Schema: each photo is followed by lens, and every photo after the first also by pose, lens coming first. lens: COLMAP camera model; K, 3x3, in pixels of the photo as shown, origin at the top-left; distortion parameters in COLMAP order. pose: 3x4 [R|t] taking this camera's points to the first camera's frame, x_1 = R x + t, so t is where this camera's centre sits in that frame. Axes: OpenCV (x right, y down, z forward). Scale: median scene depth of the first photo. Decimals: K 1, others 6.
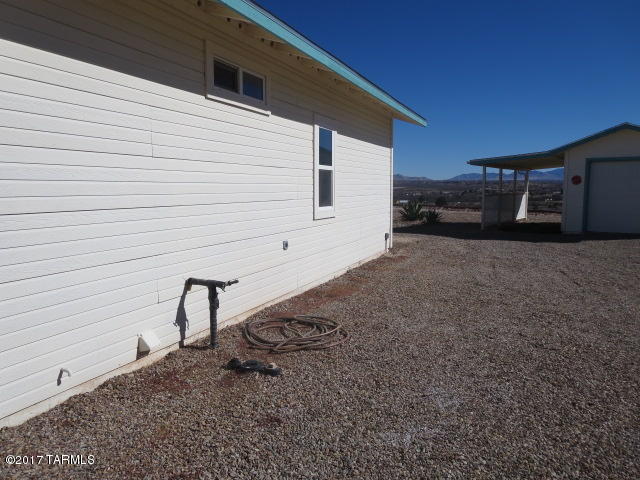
lens RADIAL K [[458.3, 0, 319.6], [0, 458.3, 236.8], [0, 0, 1]] dist [-0.019507, 0.002743]
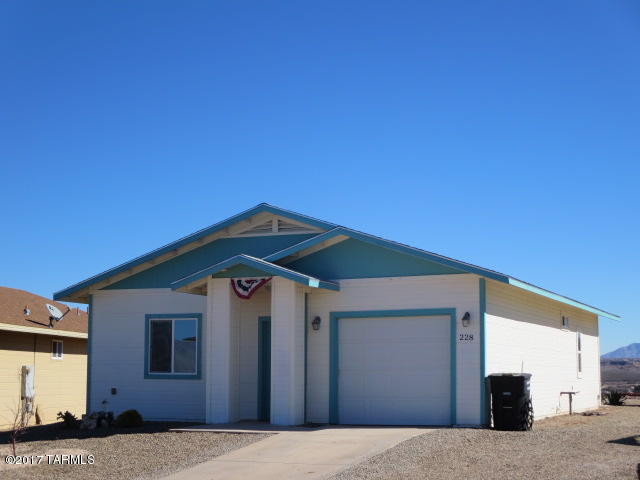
lens RADIAL K [[1156.7, 0, 315.1], [0, 1156.7, 258.7], [0, 0, 1]] dist [-0.046978, 0.000000]
pose [[0.999455, 0.000006, 0.033014, -0.628974], [0.006872, 0.978056, -0.208228, 0.234689], [-0.032291, 0.208341, 0.977523, -1.900285]]
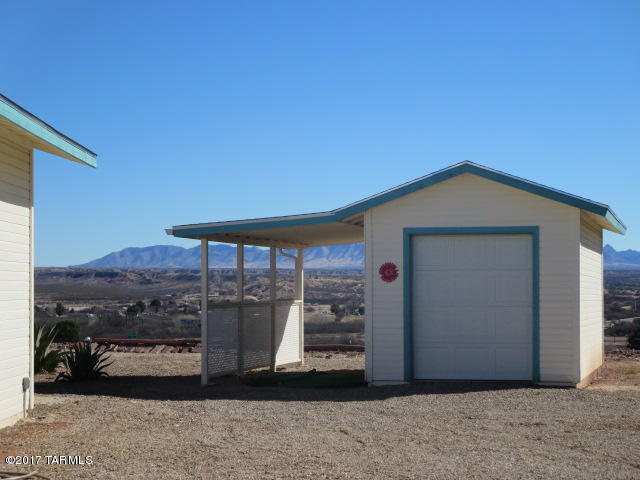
lens RADIAL K [[1583.1, 0, 313.3], [0, 1583.1, 239.0], [0, 0, 1]] dist [0.140219, 0.000000]
pose [[0.913843, 0.015212, 0.405783, -0.194018], [0.041741, 0.990485, -0.131134, 0.059049], [-0.403917, 0.136774, 0.904513, -0.505251]]
